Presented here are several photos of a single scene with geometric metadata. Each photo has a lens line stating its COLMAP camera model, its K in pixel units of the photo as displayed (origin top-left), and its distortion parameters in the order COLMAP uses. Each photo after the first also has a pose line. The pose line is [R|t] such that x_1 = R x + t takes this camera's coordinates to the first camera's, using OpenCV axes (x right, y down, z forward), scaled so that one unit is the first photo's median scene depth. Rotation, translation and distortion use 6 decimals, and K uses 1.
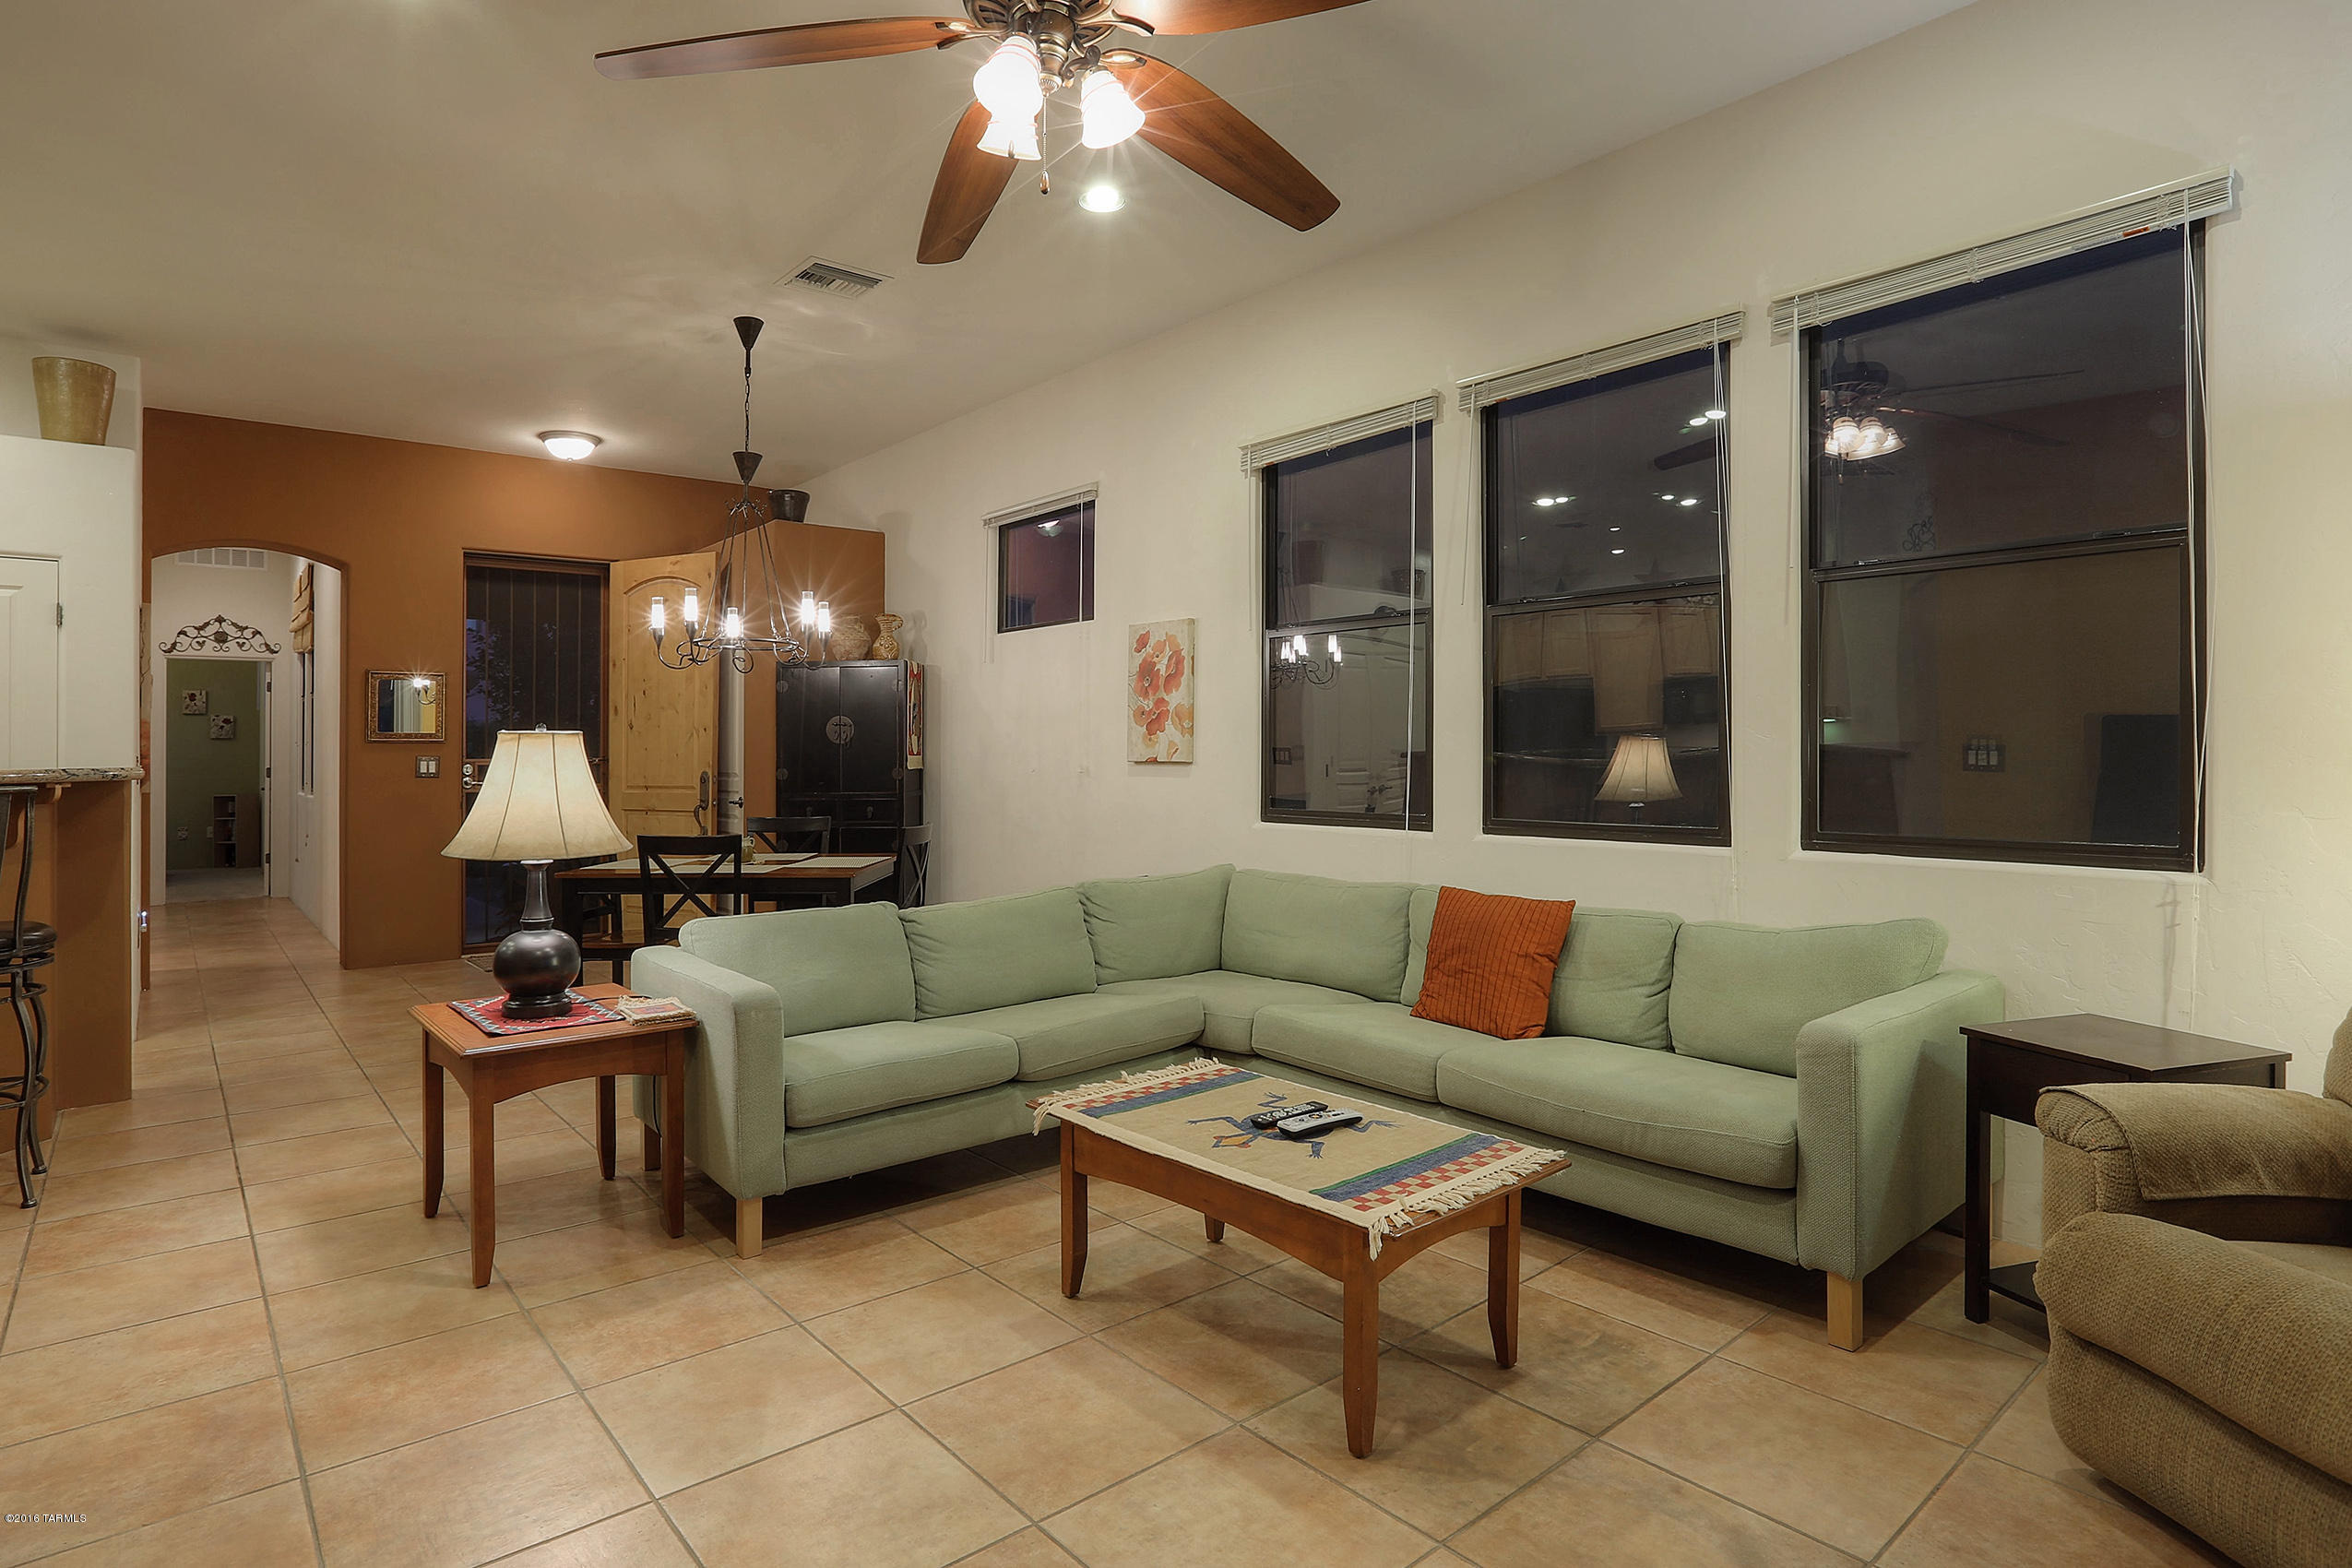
lens RADIAL K [[1170.6, 0, 1144.1], [0, 1170.6, 725.7], [0, 0, 1]] dist [-0.030714, -0.000194]
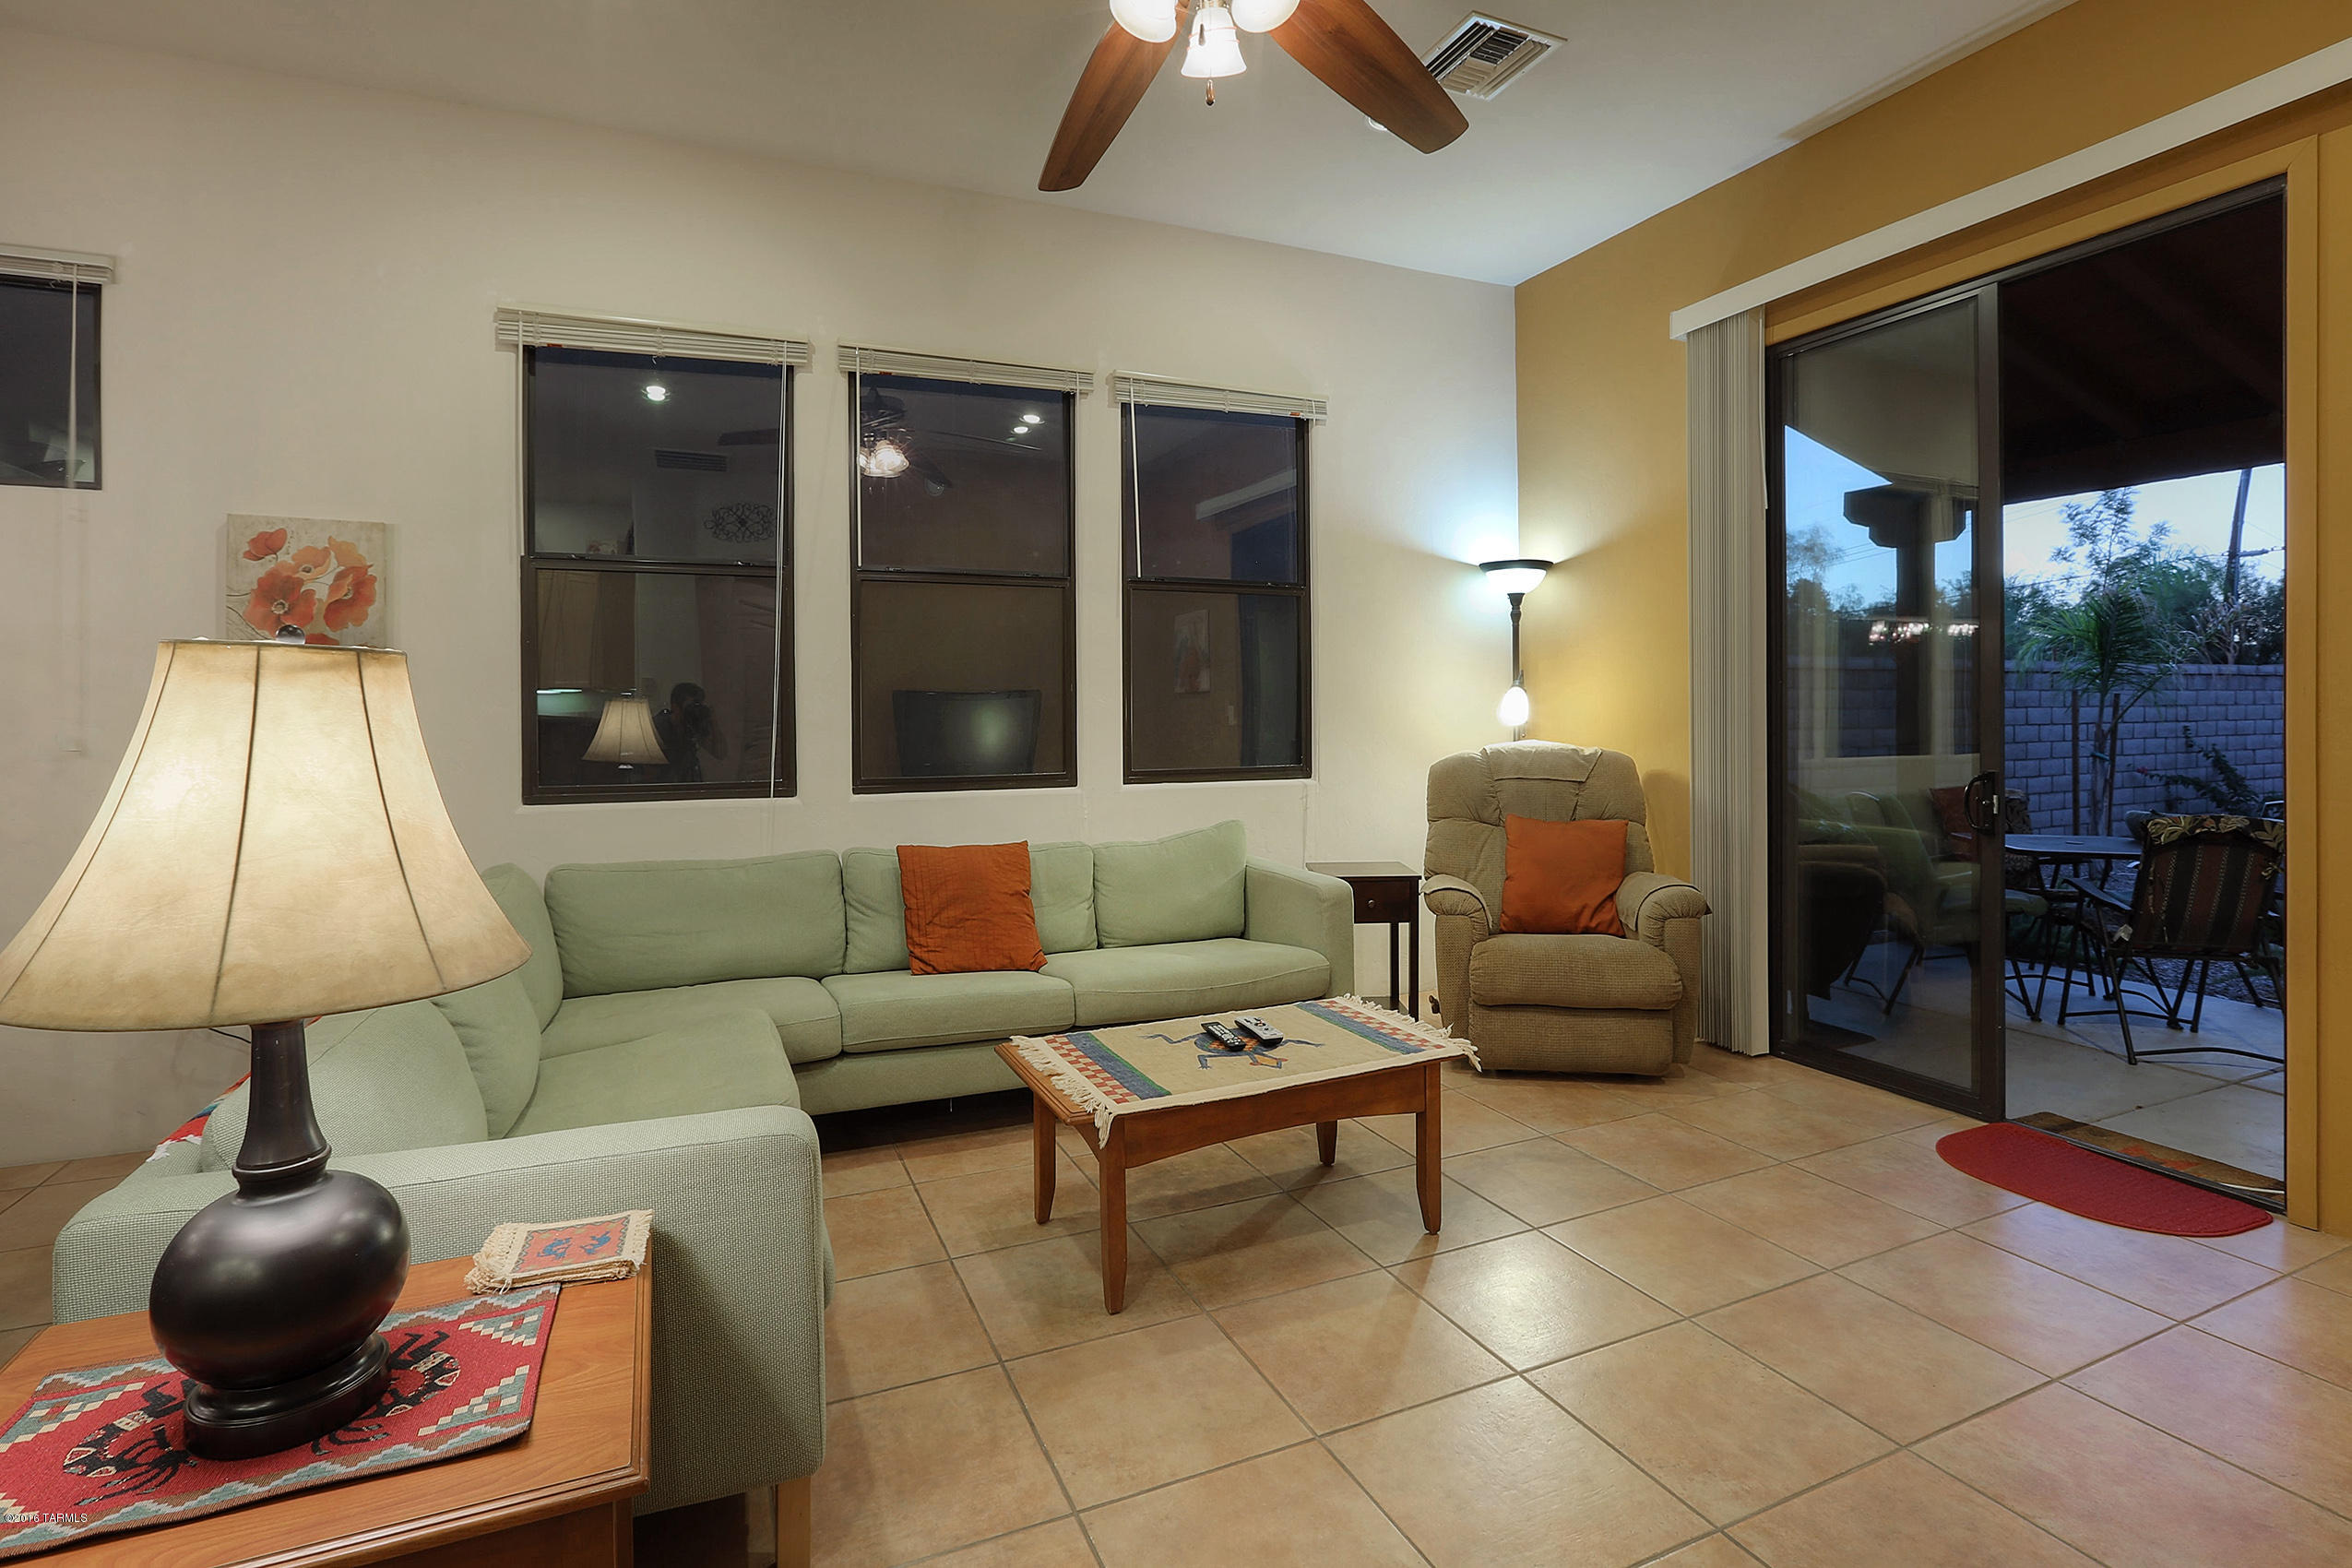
lens RADIAL K [[1107.0, 0, 1164.3], [0, 1107.0, 736.0], [0, 0, 1]] dist [-0.060653, 0.019058]
pose [[0.299920, -0.022976, 0.953688, -0.324626], [-0.020654, 0.999319, 0.030570, 0.004404], [-0.953741, -0.028866, 0.299241, 0.271674]]
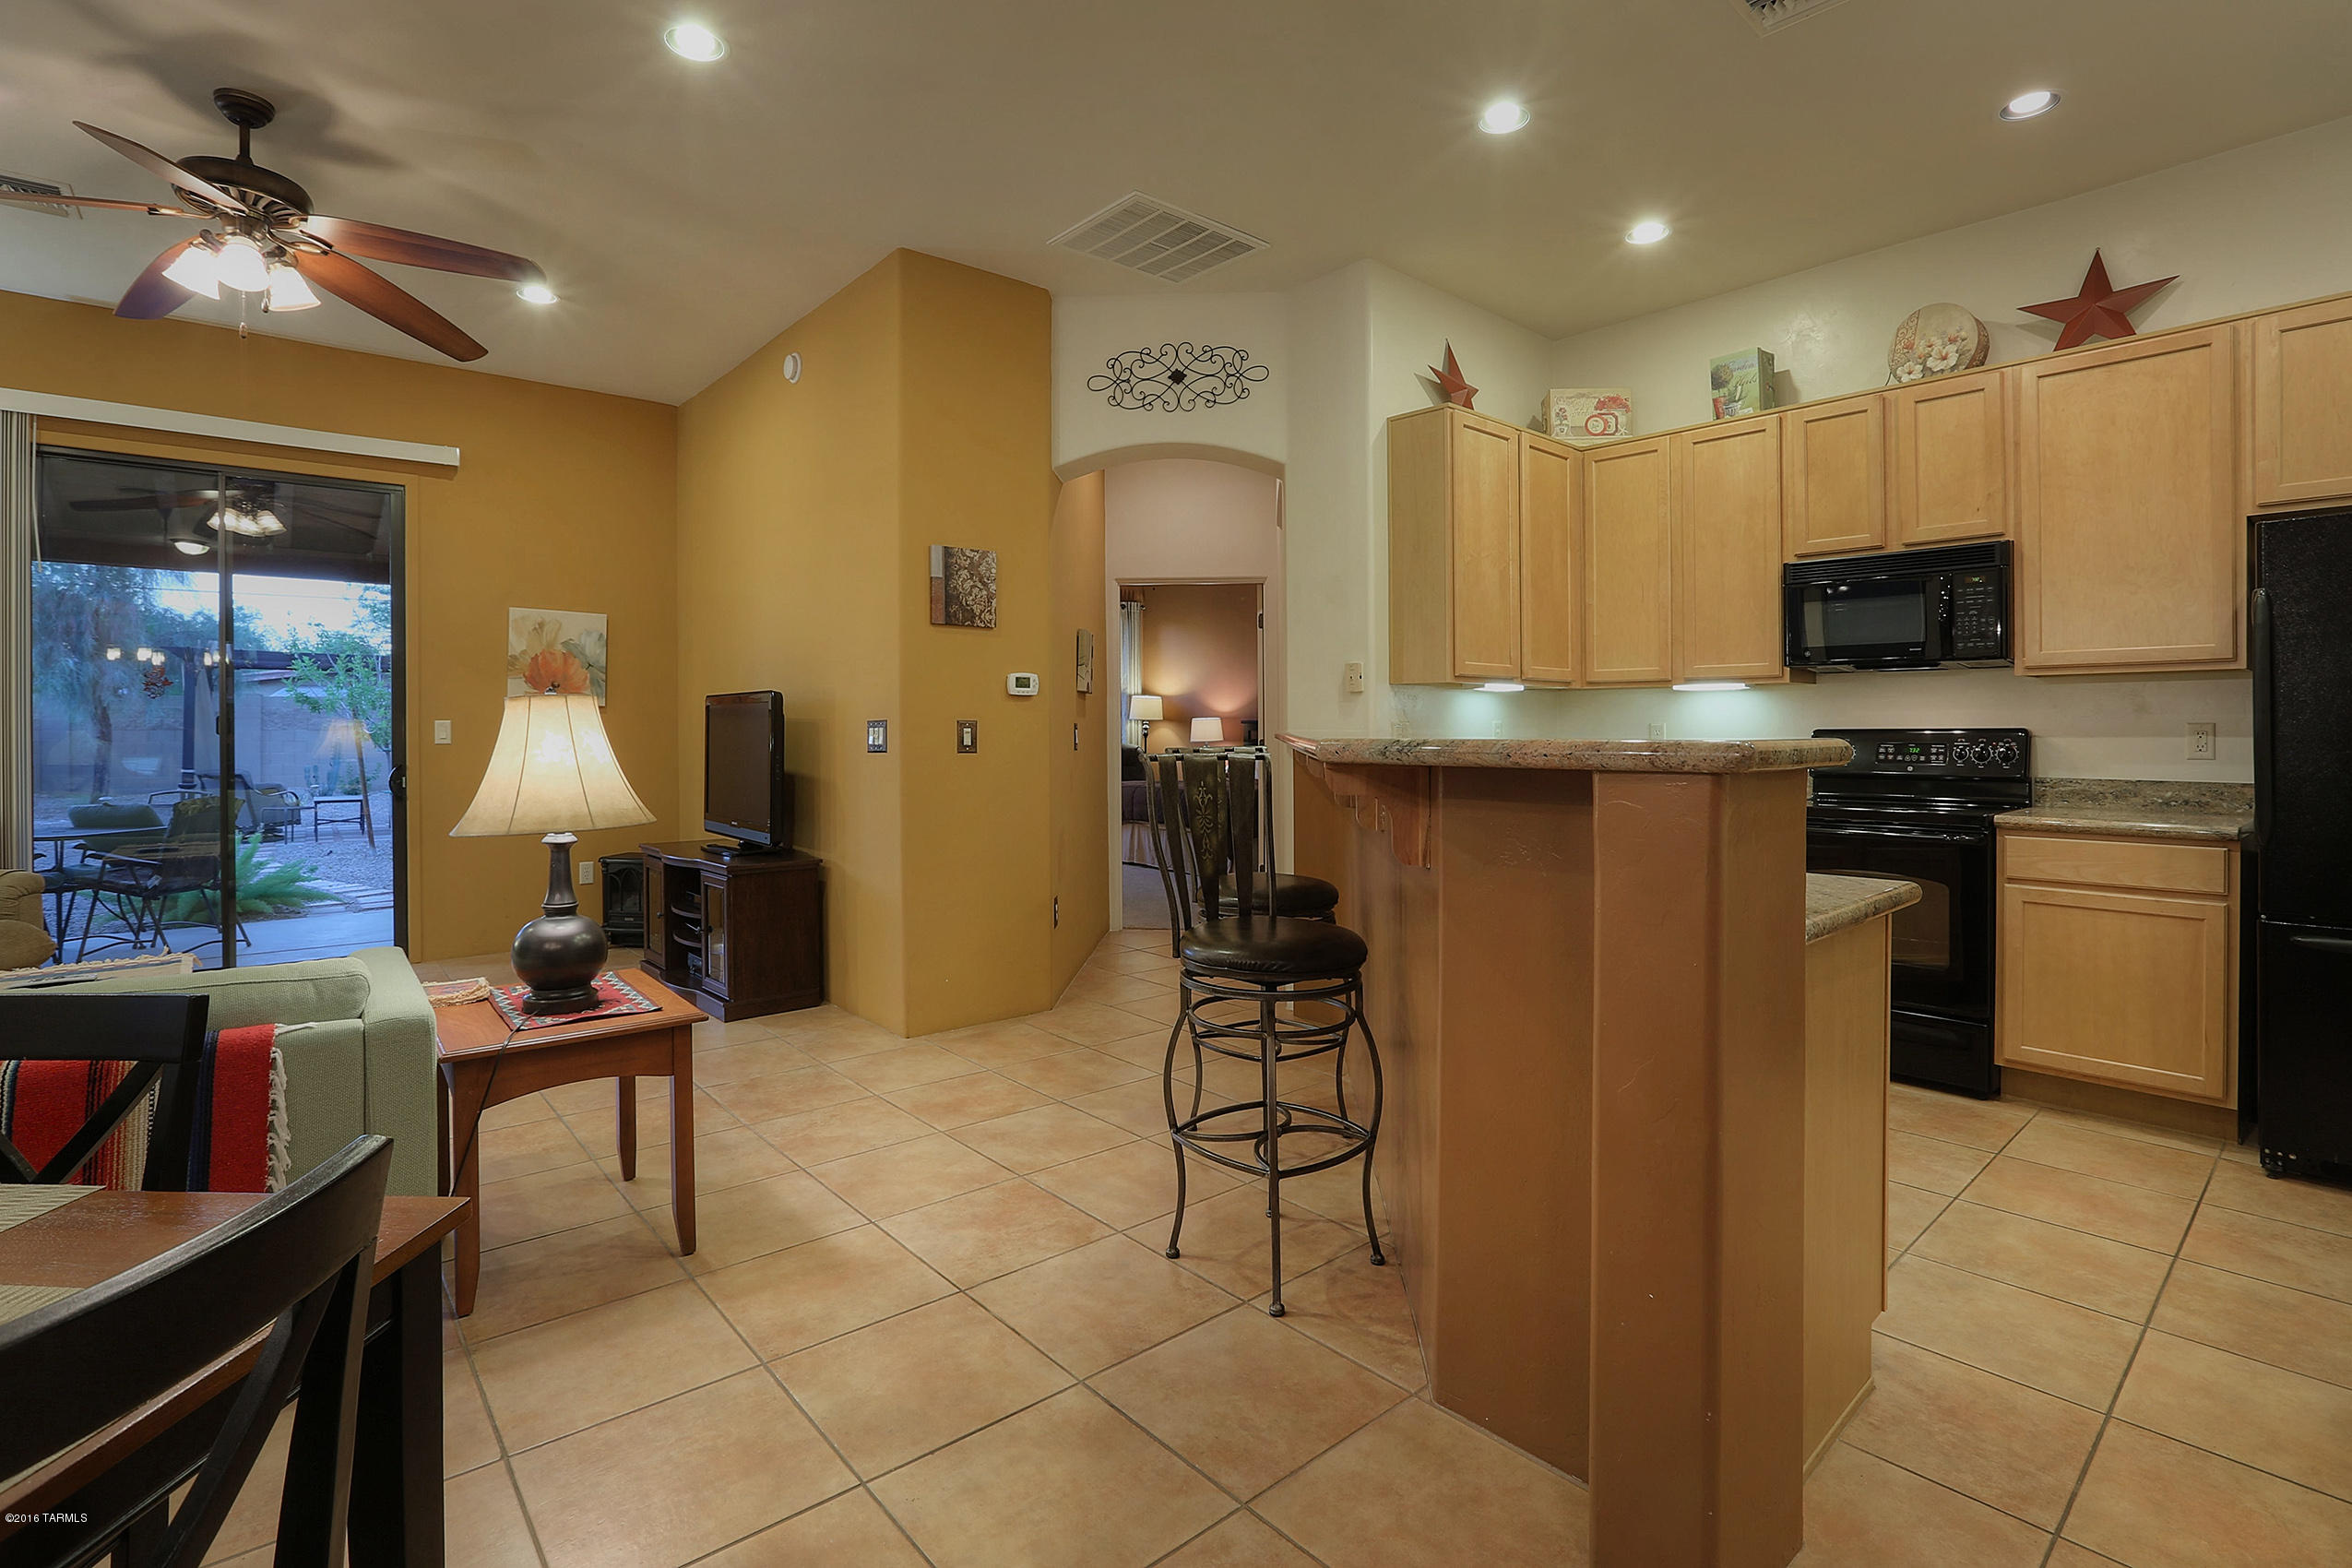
lens RADIAL K [[1159.7, 0, 1221.4], [0, 1159.7, 737.9], [0, 0, 1]] dist [-0.056714, 0.023394]
pose [[-0.998963, 0.001722, -0.045487, -0.430201], [0.002662, 0.999784, -0.020618, 0.022205], [0.045441, -0.020717, -0.998752, 0.843591]]
